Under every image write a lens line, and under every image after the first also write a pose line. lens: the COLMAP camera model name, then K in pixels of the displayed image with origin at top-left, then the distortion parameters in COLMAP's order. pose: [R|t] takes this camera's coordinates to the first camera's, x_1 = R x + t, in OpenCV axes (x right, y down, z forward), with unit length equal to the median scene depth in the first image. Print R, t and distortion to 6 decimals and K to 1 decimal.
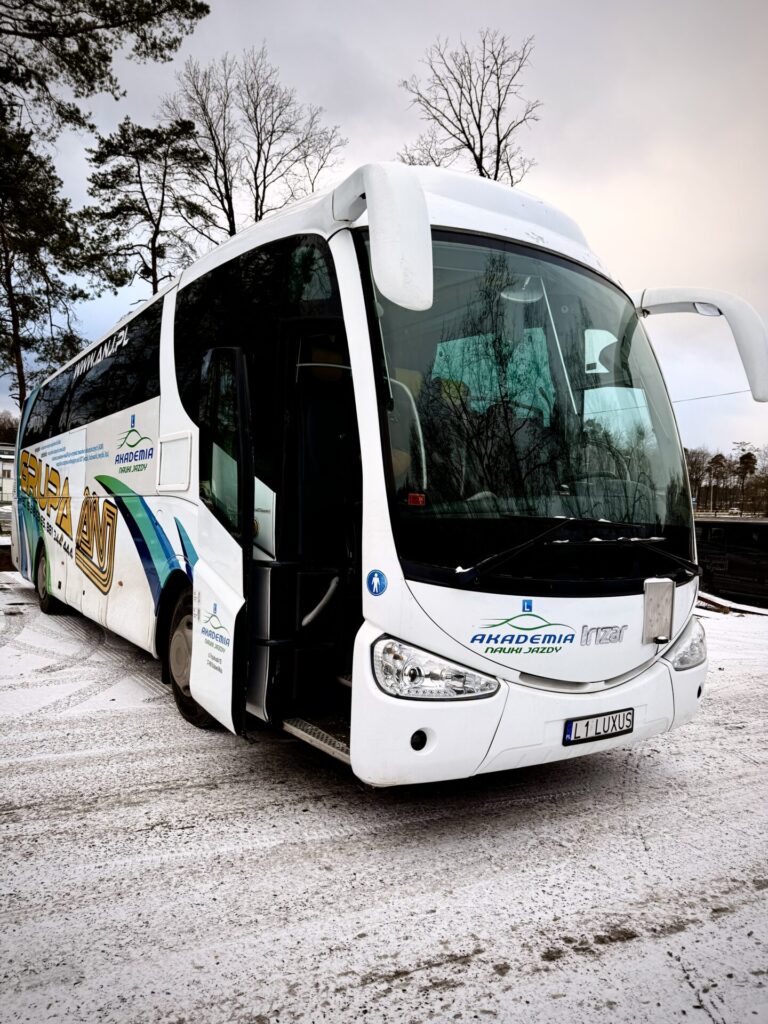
lens RADIAL K [[718.8, 0, 381.3], [0, 718.8, 511.7], [0, 0, 1]] dist [0.005584, 0.000250]
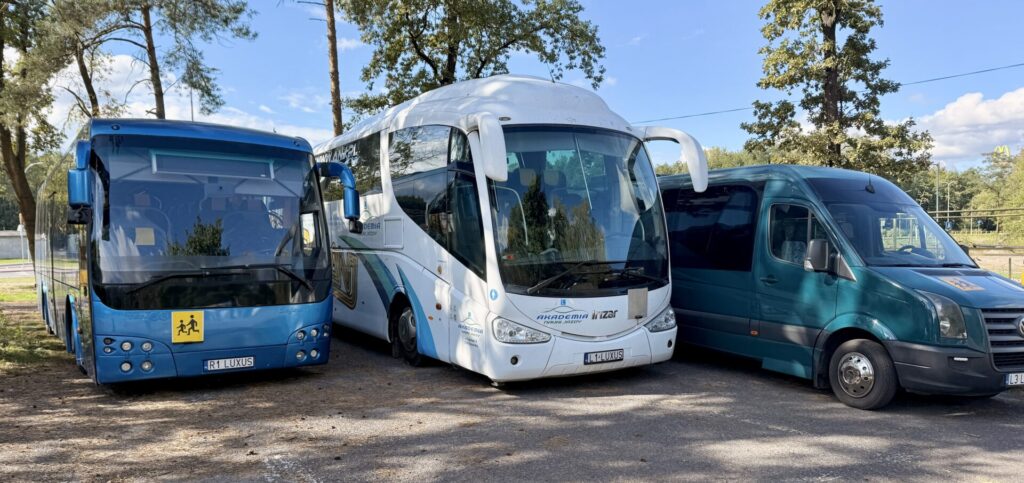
lens RADIAL K [[663.7, 0, 514.0], [0, 663.7, 243.3], [0, 0, 1]] dist [-0.001230, -0.000004]
pose [[0.997004, -0.048019, -0.060647, 0.179405], [0.049204, 0.998623, 0.018202, -0.094835], [0.059689, -0.021131, 0.997993, -1.040231]]
